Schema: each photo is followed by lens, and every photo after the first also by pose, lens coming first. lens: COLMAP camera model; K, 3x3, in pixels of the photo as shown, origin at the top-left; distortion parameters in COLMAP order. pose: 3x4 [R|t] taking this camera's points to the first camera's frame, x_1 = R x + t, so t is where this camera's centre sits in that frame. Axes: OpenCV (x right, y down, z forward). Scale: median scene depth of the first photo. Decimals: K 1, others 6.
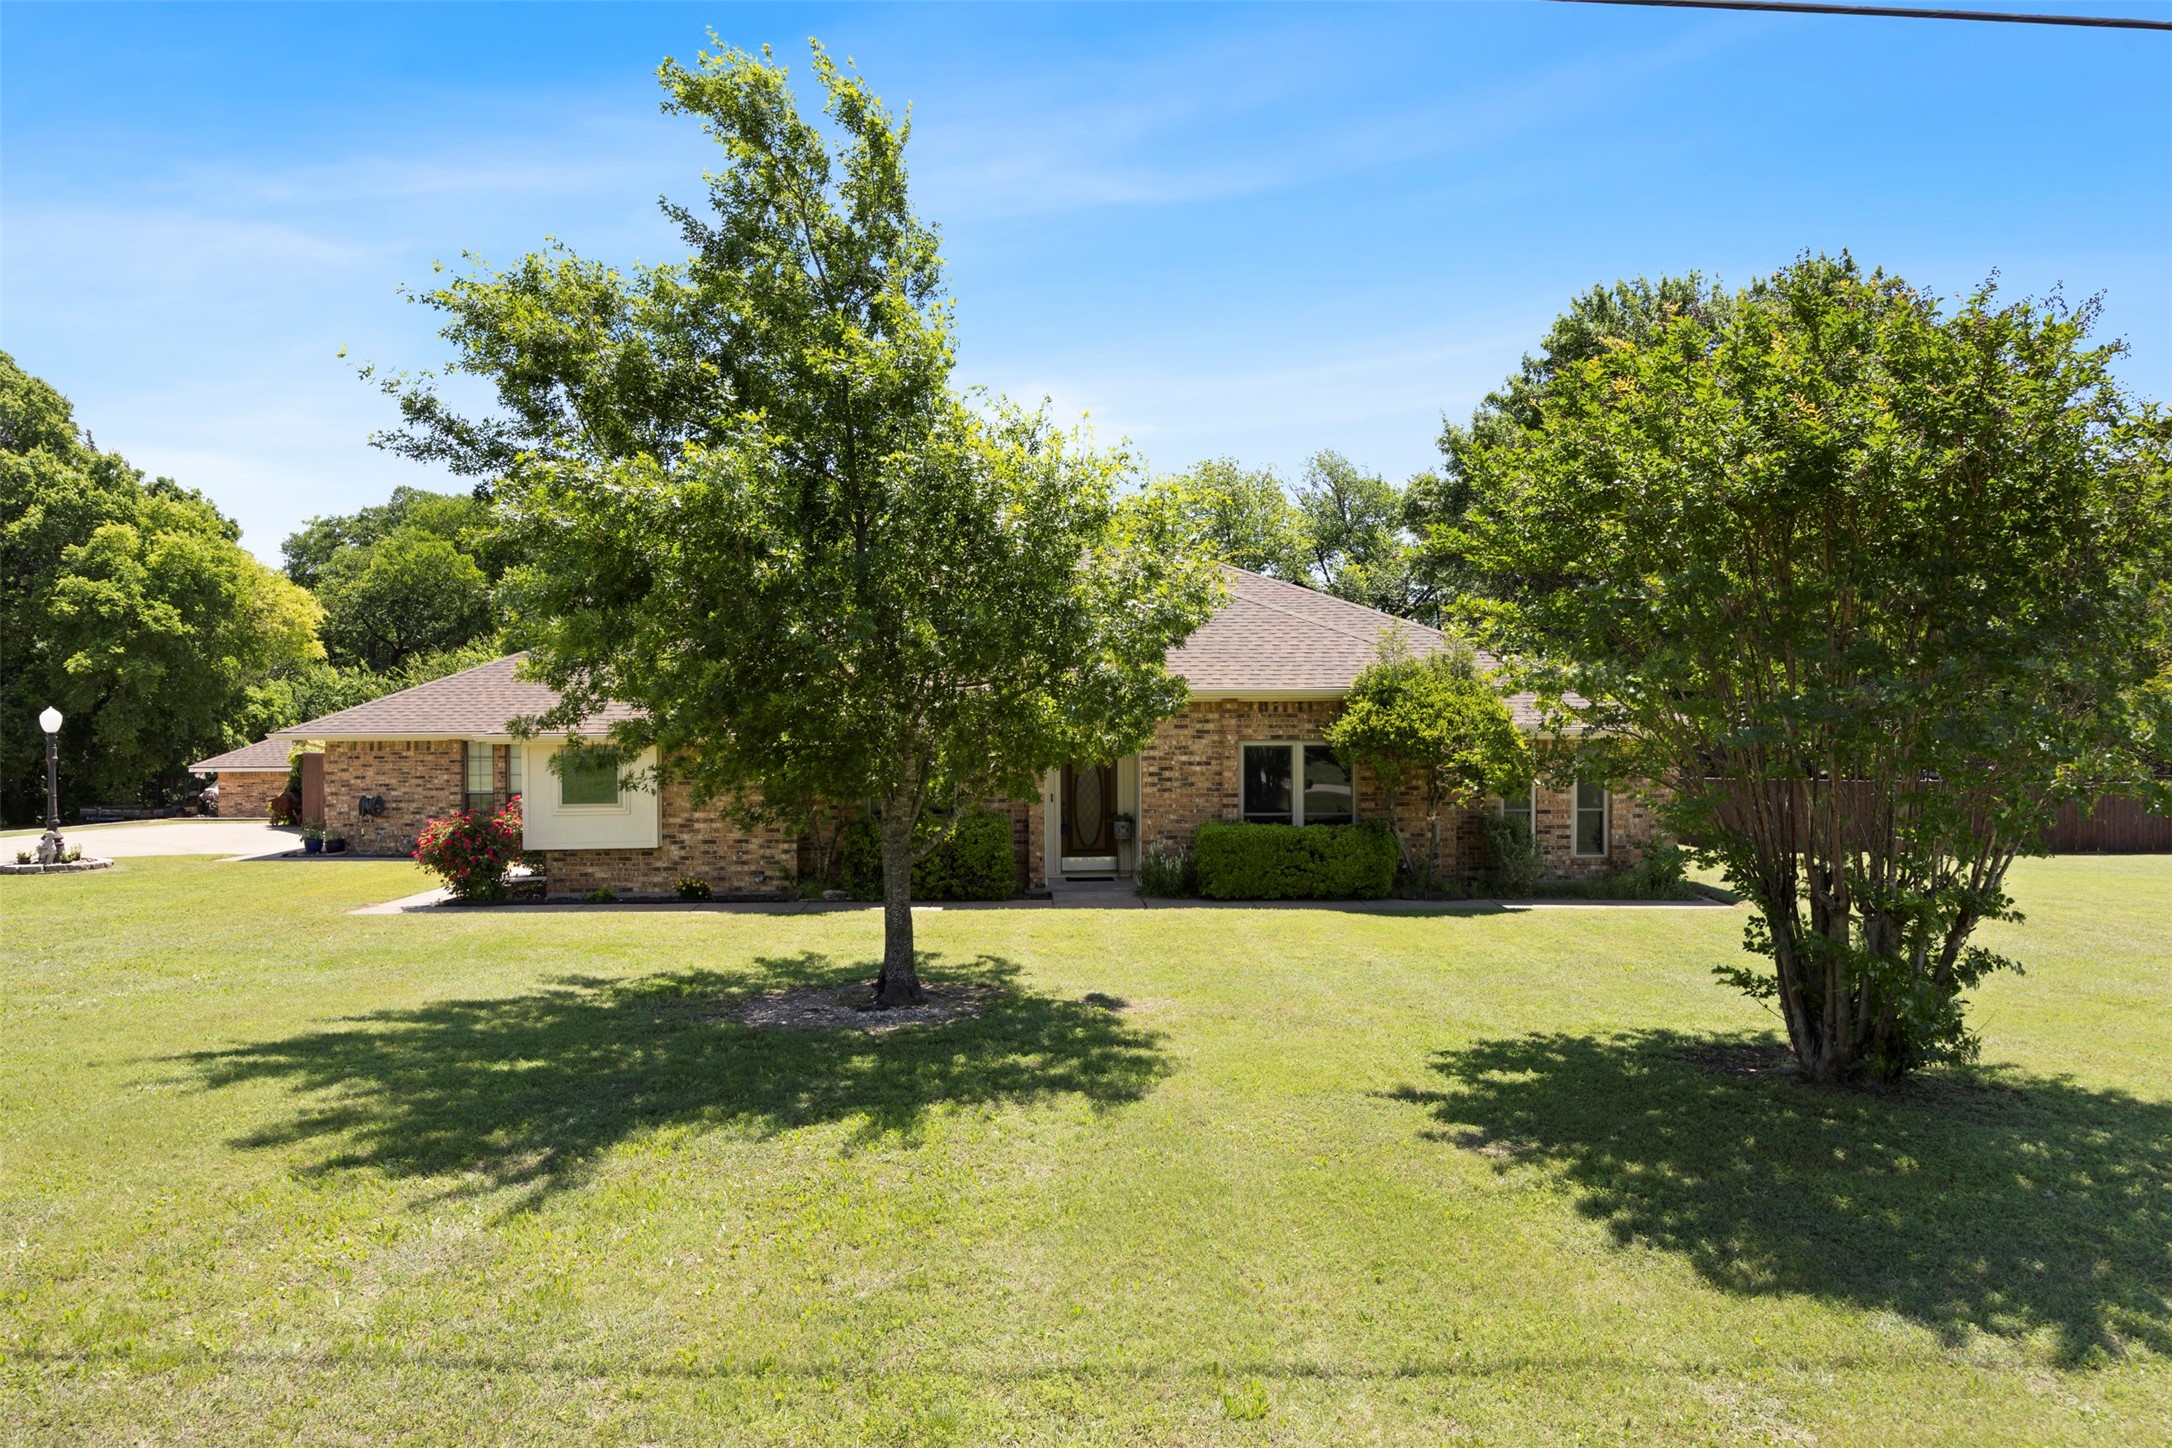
lens RADIAL K [[1438.5, 0, 1084.8], [0, 1438.5, 723.0], [0, 0, 1]] dist [-0.001519, -0.000043]
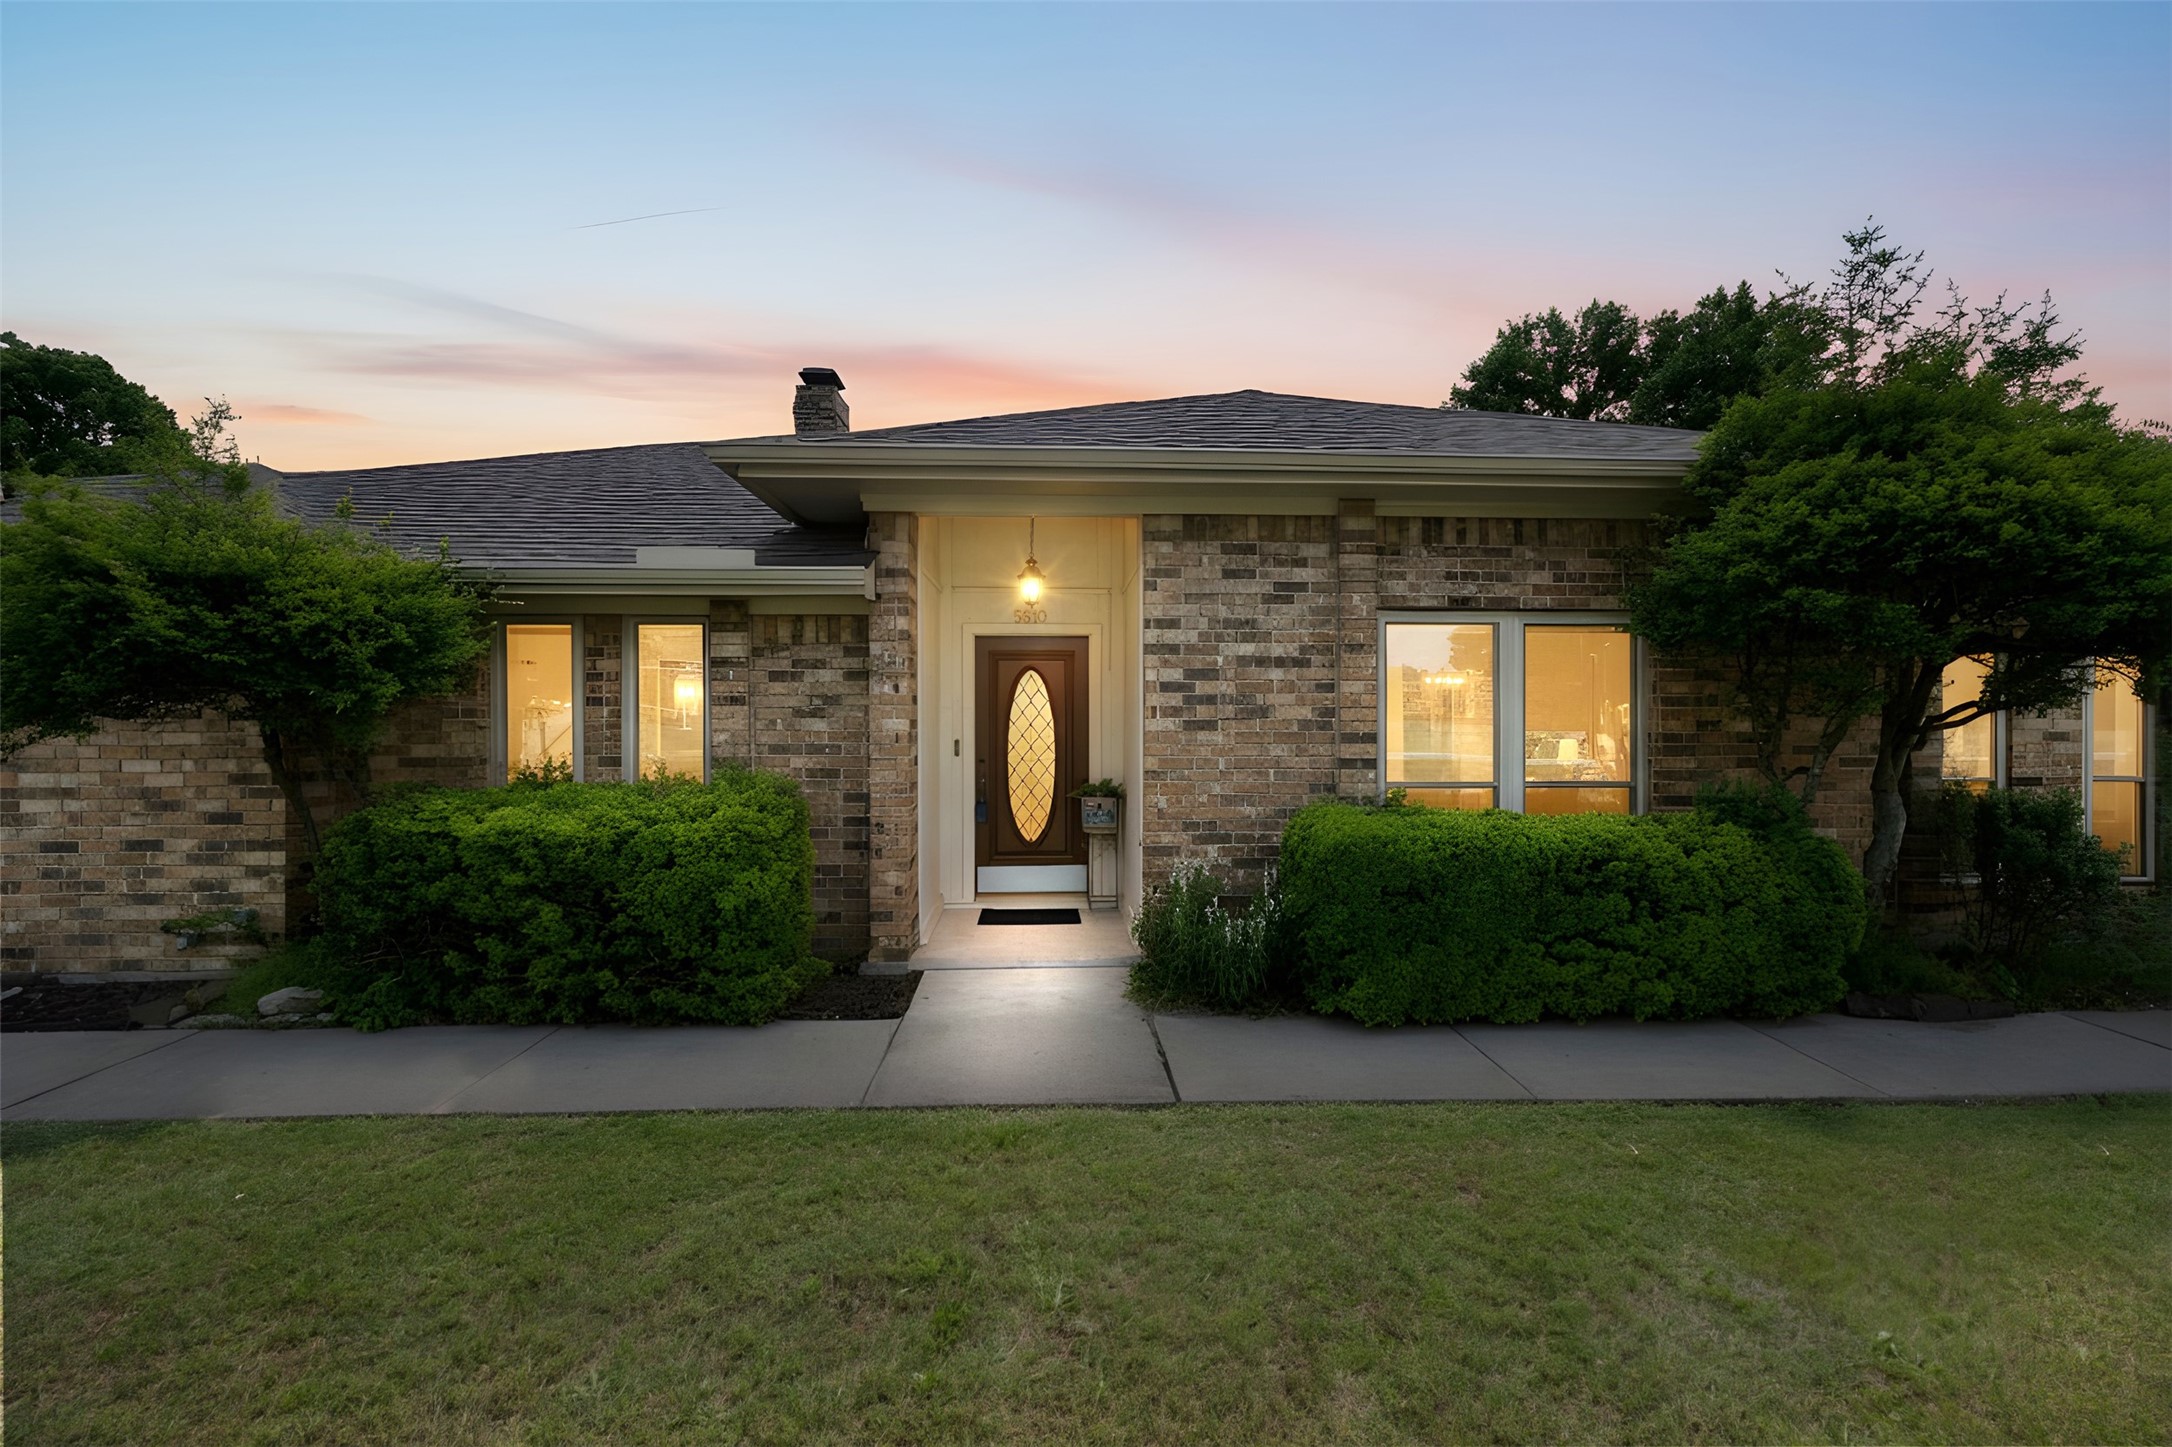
lens RADIAL K [[831.4, 0, 1088.3], [0, 831.4, 727.6], [0, 0, 1]] dist [-0.004037, 0.000183]
pose [[0.999936, 0.005183, 0.010077, 0.021048], [-0.005175, 0.999986, -0.000776, 0.047802], [-0.010080, 0.000724, 0.999949, 0.760929]]
